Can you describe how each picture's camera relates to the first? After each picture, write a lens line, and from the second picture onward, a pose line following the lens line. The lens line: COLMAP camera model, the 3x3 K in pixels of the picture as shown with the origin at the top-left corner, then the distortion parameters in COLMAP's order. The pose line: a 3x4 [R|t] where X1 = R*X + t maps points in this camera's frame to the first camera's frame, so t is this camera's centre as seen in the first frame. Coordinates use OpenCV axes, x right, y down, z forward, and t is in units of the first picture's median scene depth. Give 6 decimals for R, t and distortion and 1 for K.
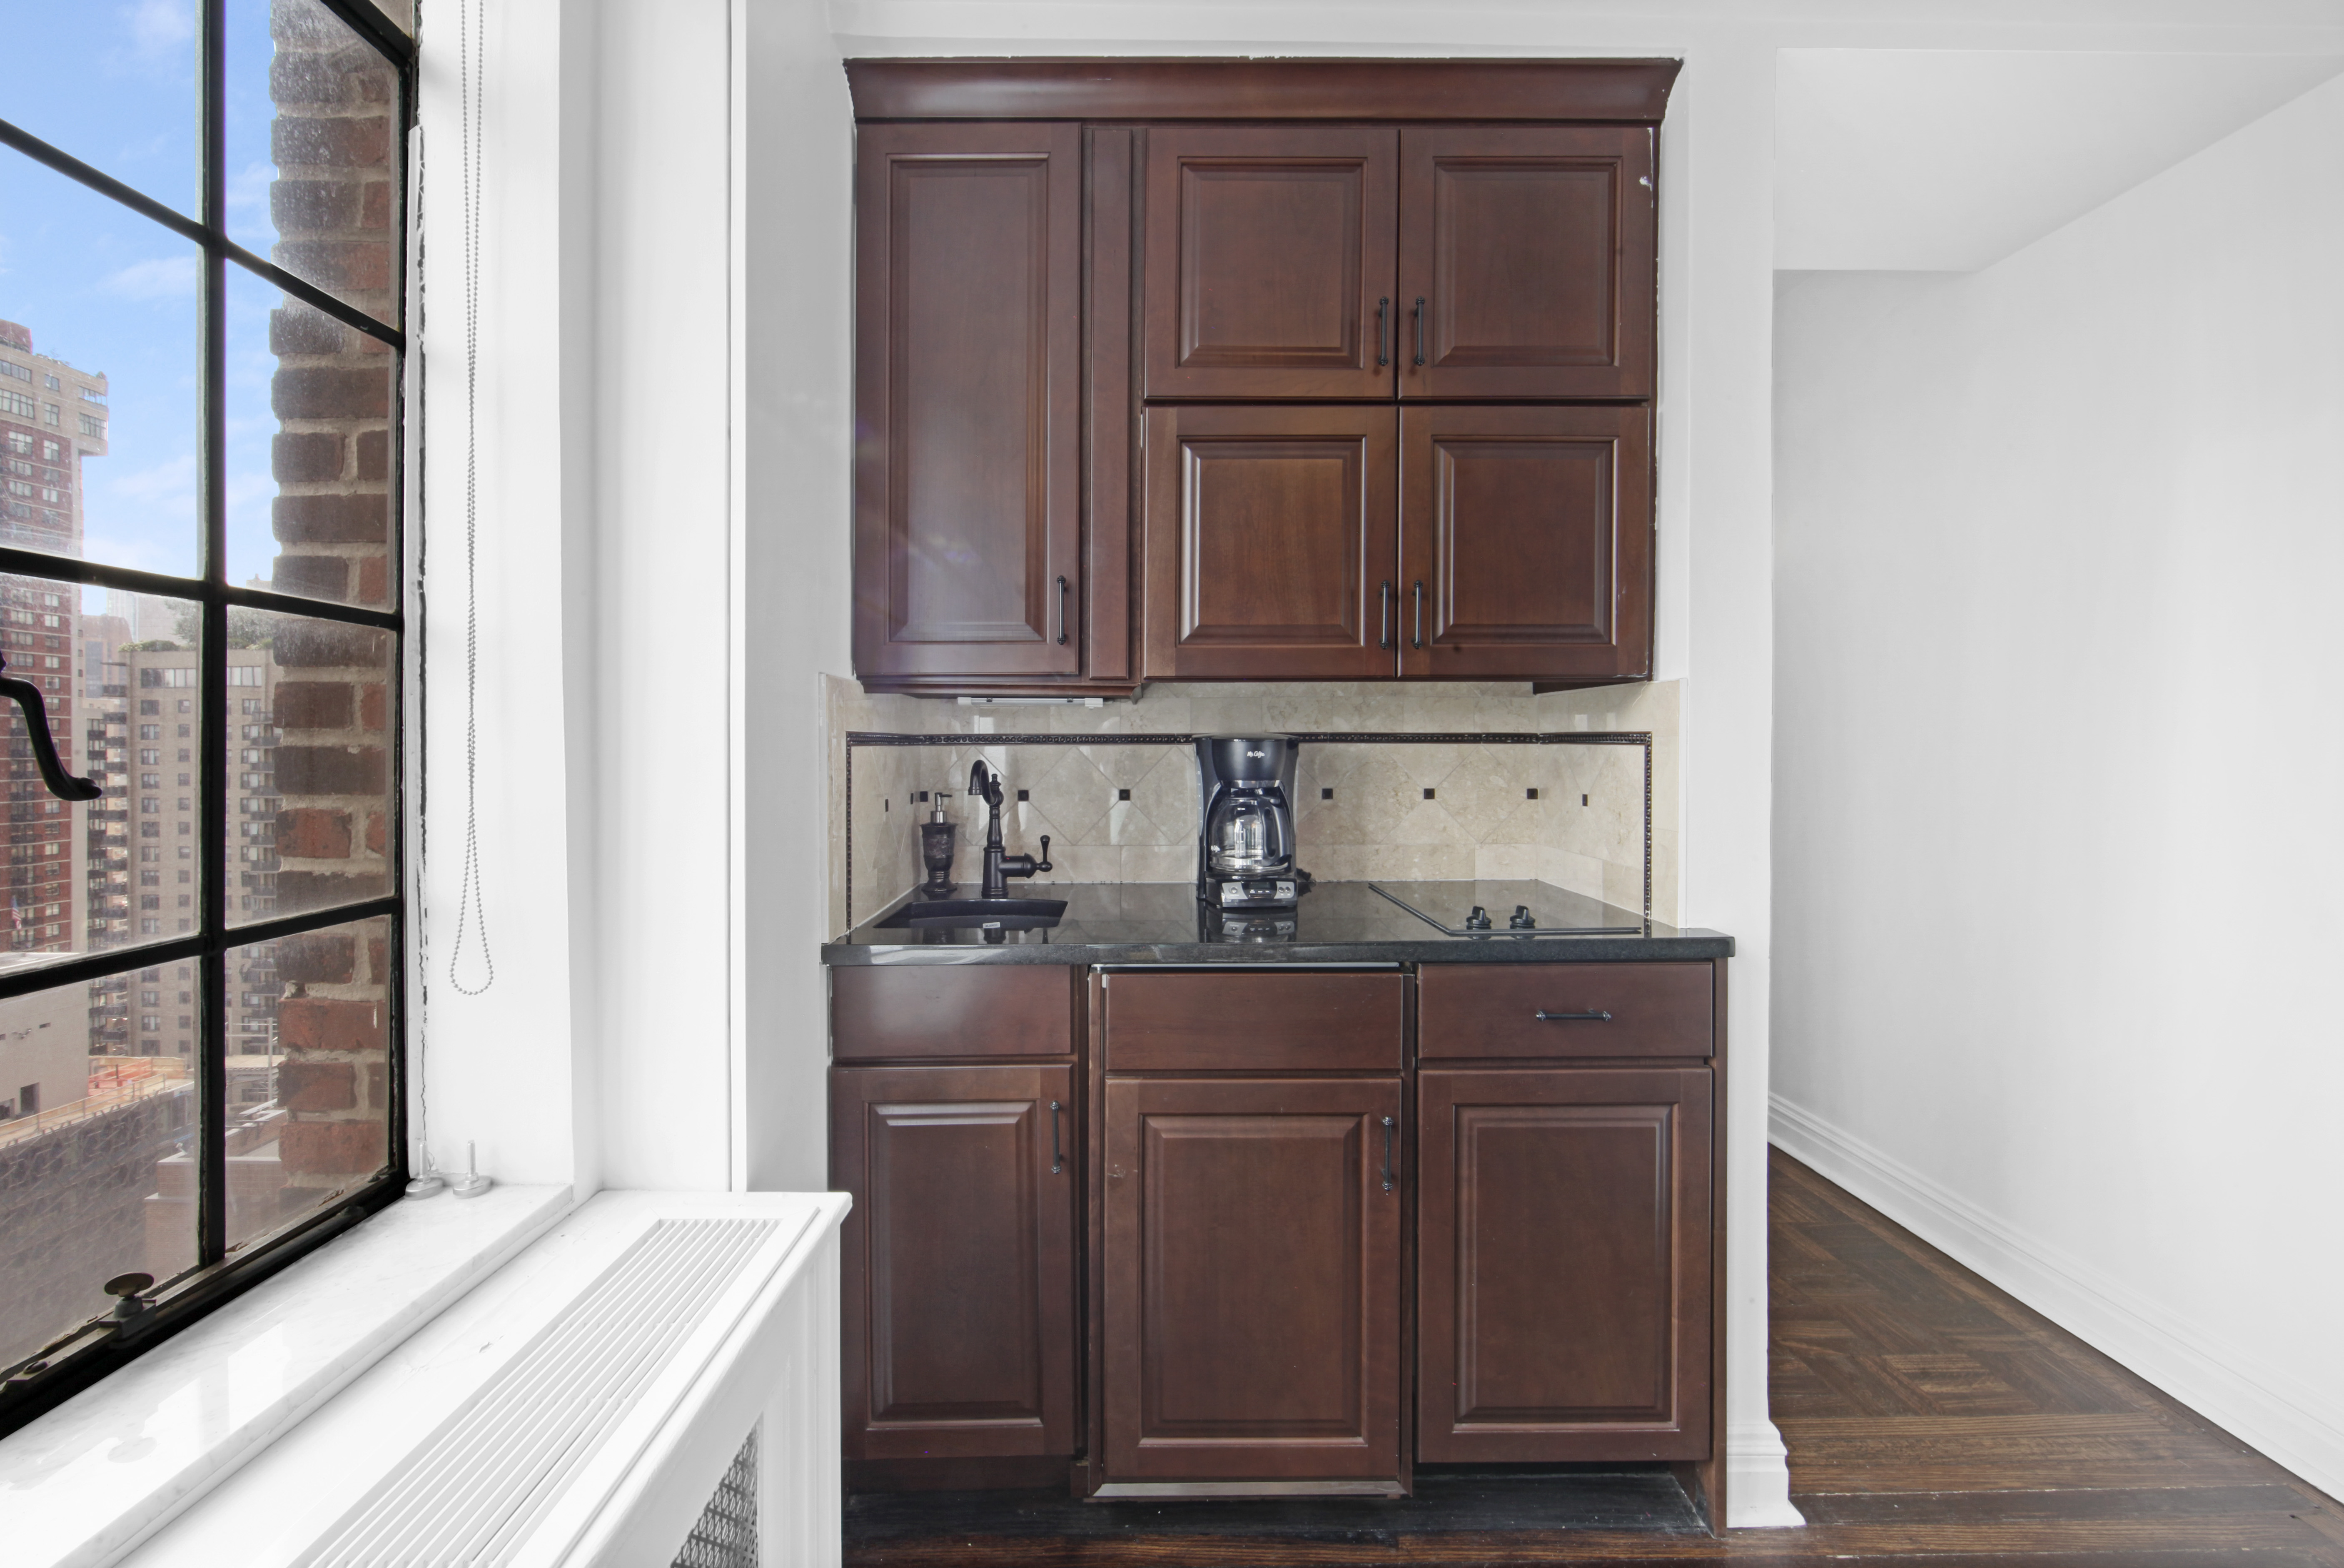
lens RADIAL K [[920.0, 0, 1167.9], [0, 920.0, 751.4], [0, 0, 1]] dist [0.000468, 0.000046]
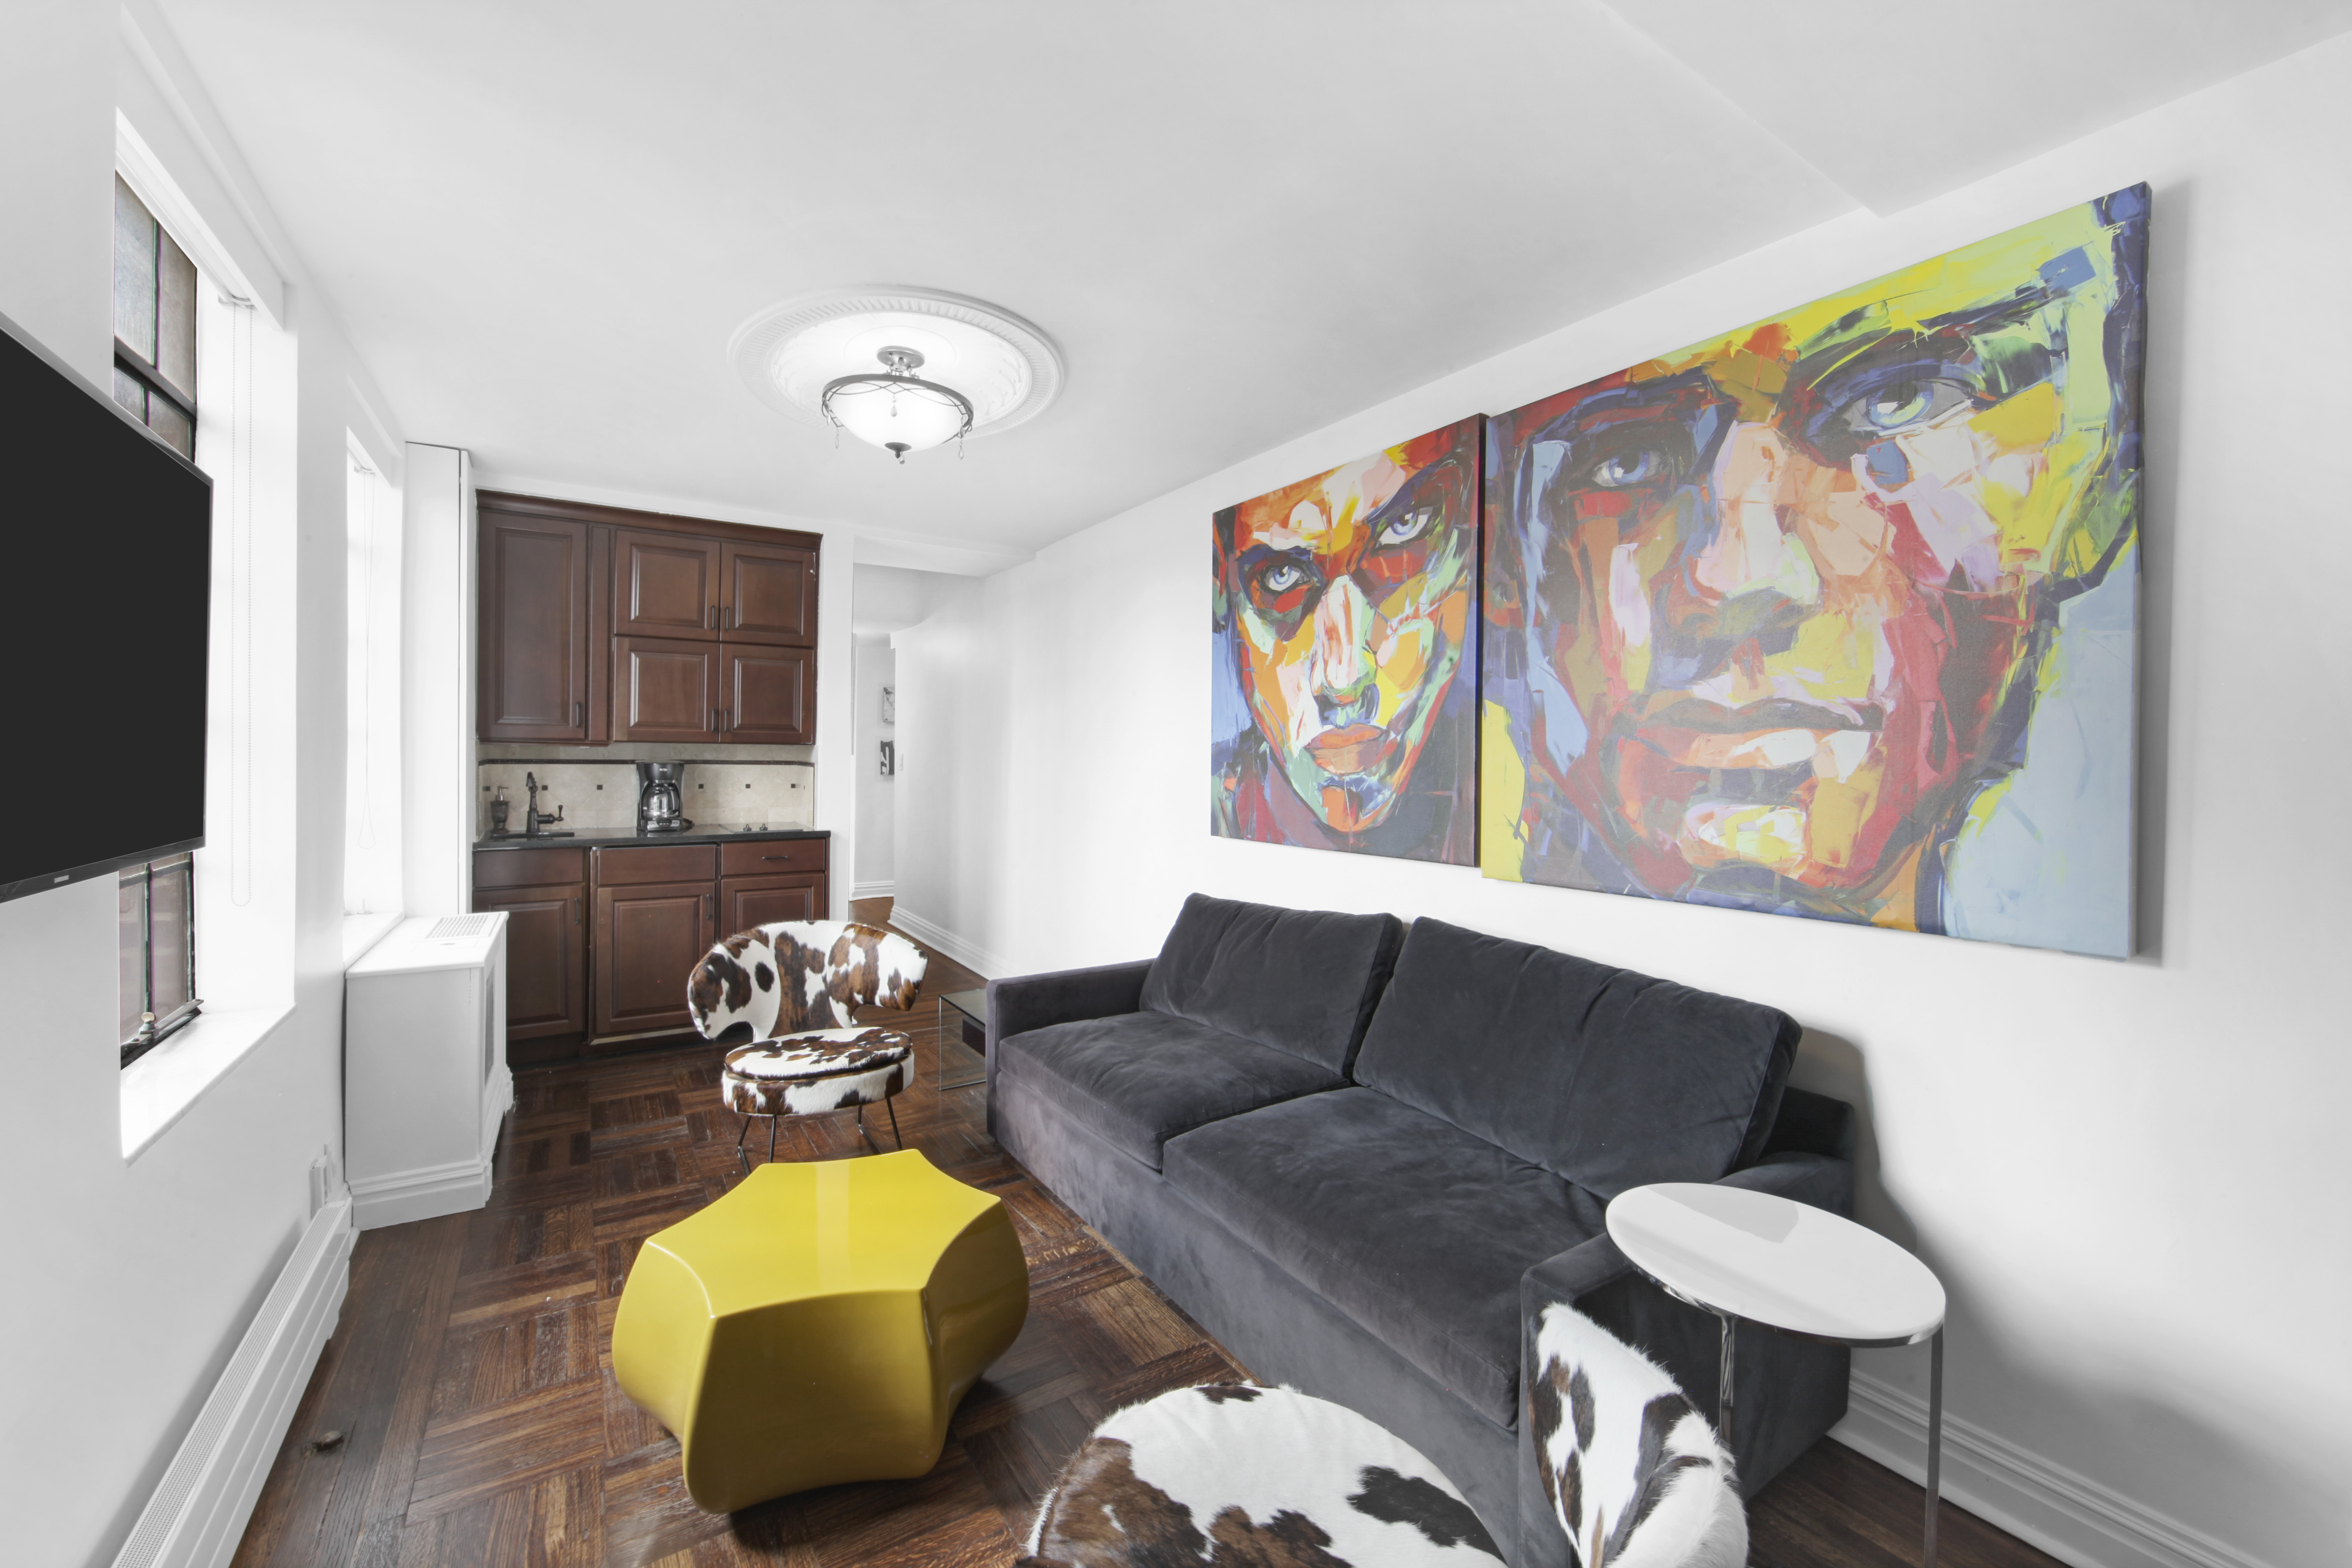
lens RADIAL K [[1033.5, 0, 1182.5], [0, 1033.5, 763.1], [0, 0, 1]] dist [-0.001333, -0.000115]
pose [[0.871139, 0.006231, 0.490996, -0.052033], [-0.008786, 0.999957, 0.002897, -0.034127], [-0.490957, -0.006838, 0.871157, -2.079427]]
